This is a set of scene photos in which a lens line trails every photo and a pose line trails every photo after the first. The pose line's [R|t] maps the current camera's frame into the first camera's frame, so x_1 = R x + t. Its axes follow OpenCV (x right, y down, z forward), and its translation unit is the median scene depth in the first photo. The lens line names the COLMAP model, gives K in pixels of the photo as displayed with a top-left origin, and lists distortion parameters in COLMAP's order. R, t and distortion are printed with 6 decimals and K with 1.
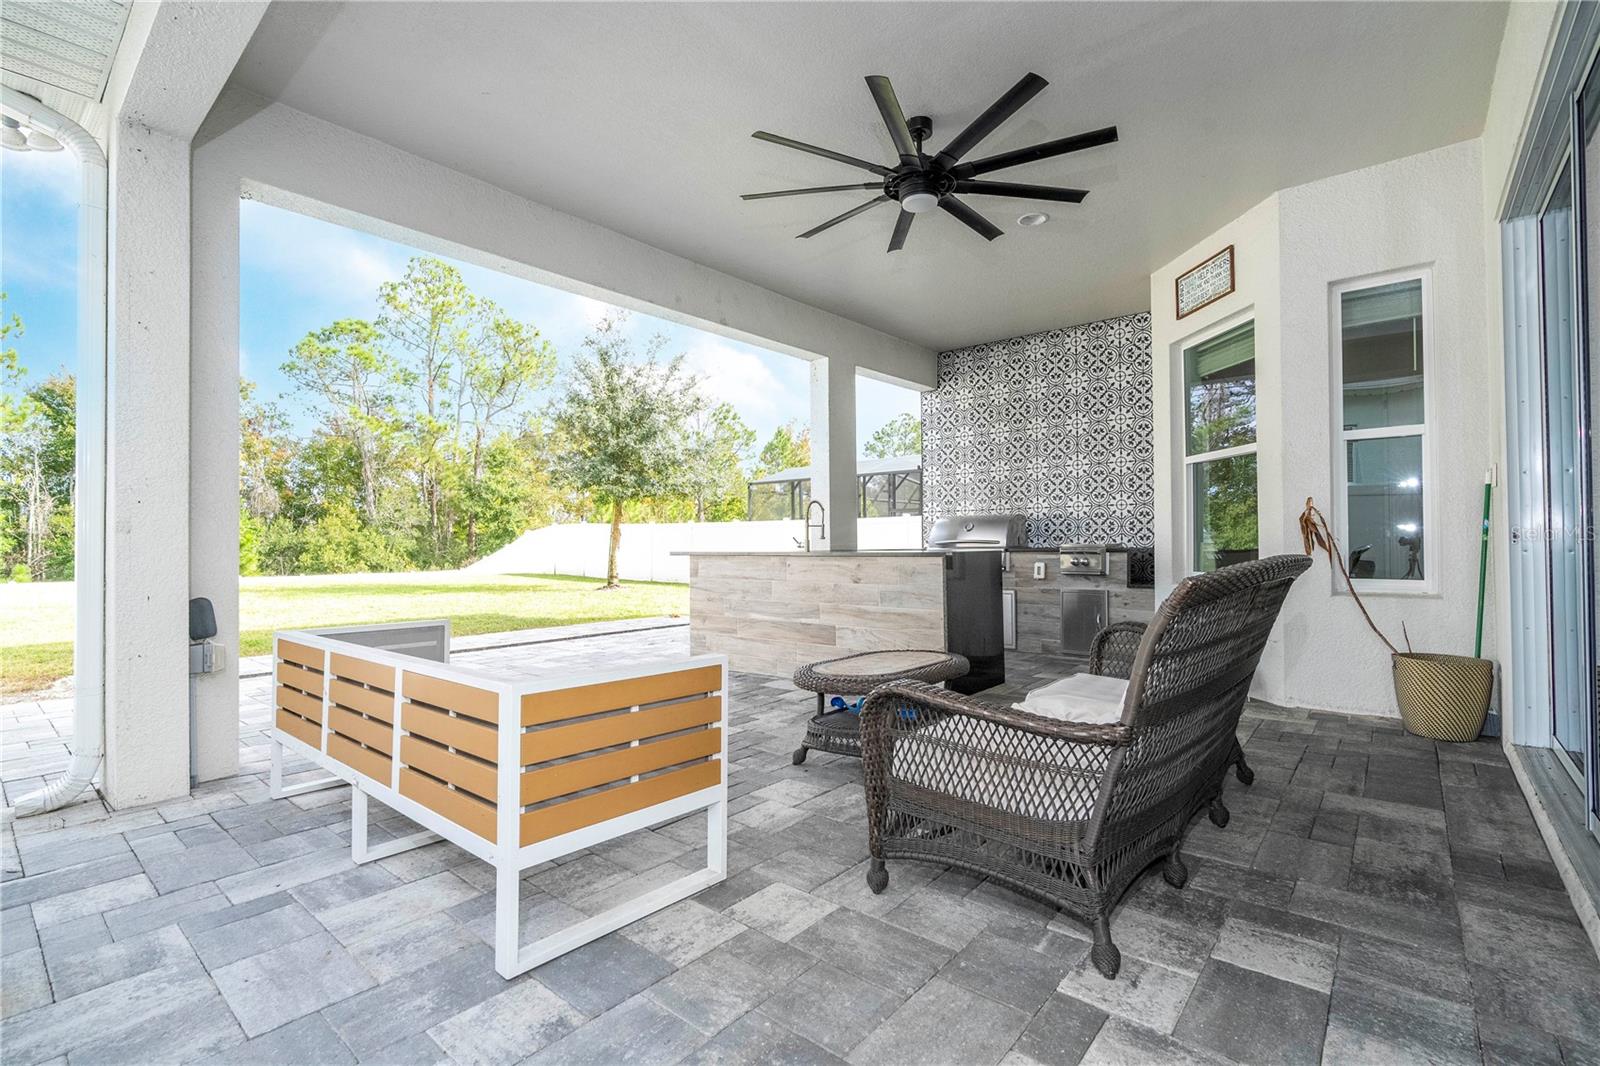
lens RADIAL K [[722.3, 0, 810.6], [0, 722.3, 537.6], [0, 0, 1]] dist [0.001782, 0.000148]
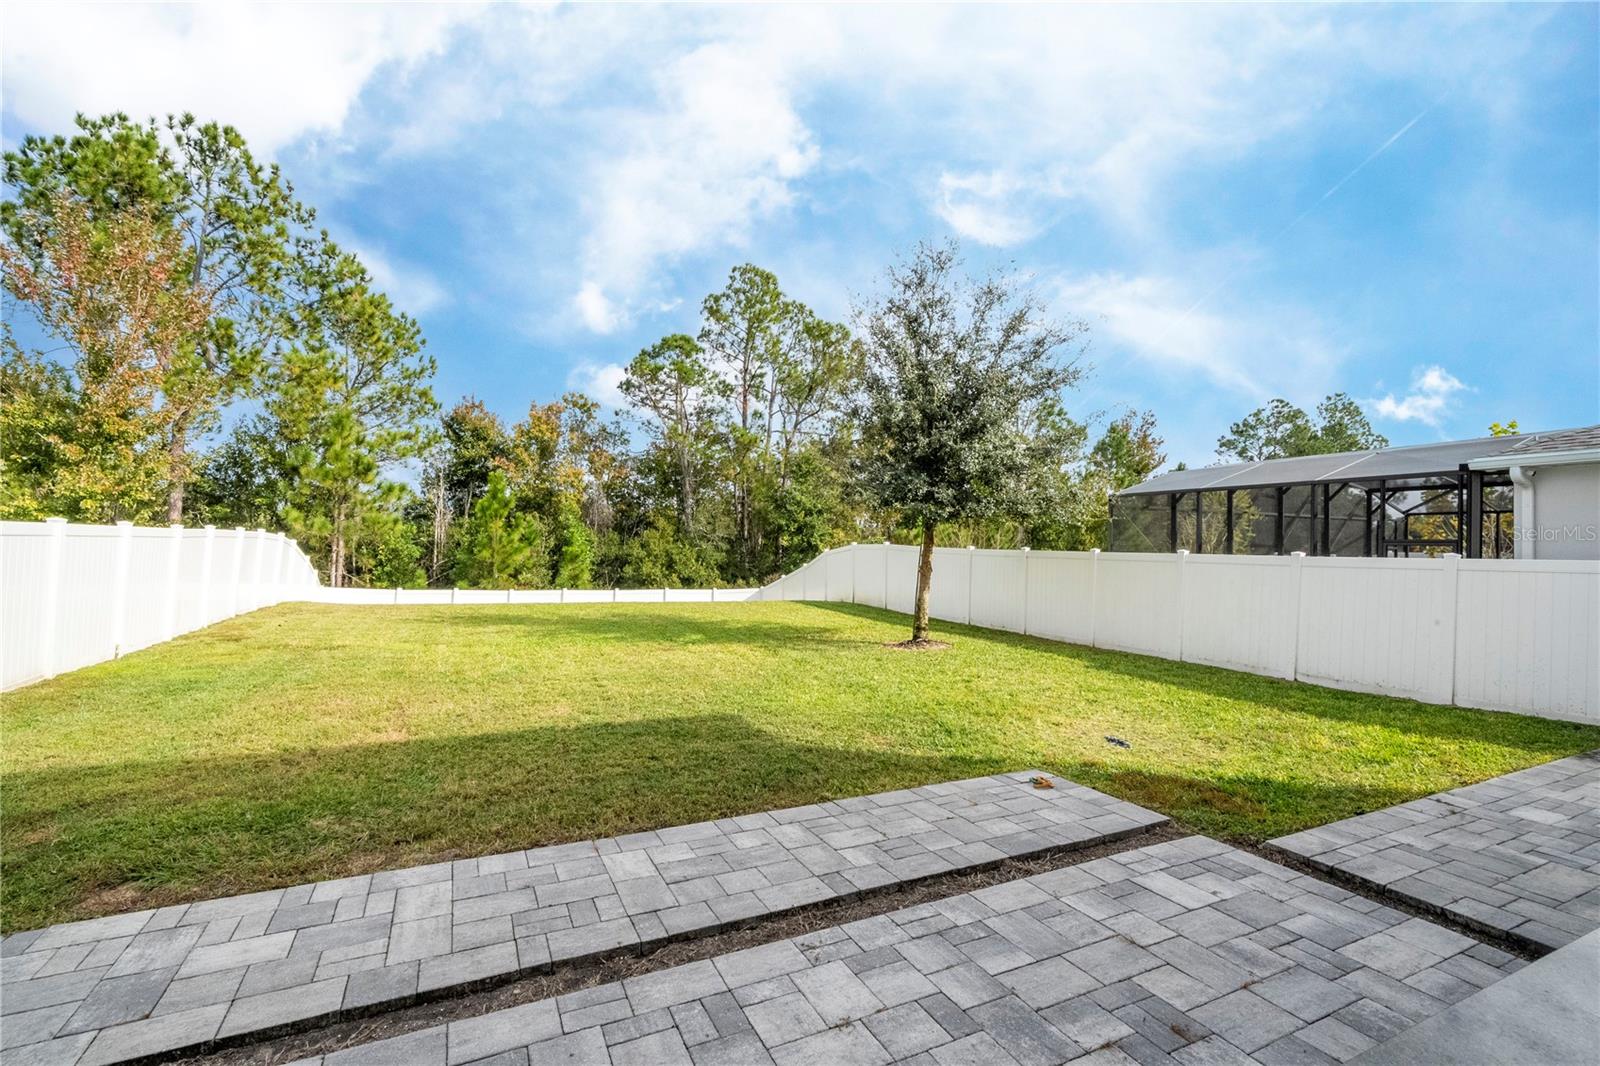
lens RADIAL K [[723.8, 0, 819.5], [0, 723.8, 535.4], [0, 0, 1]] dist [-0.030816, -0.000096]
pose [[0.918127, 0.013181, -0.396066, -0.077468], [-0.016749, 0.999844, -0.005551, -0.031602], [0.395931, 0.011730, 0.918205, 0.281878]]
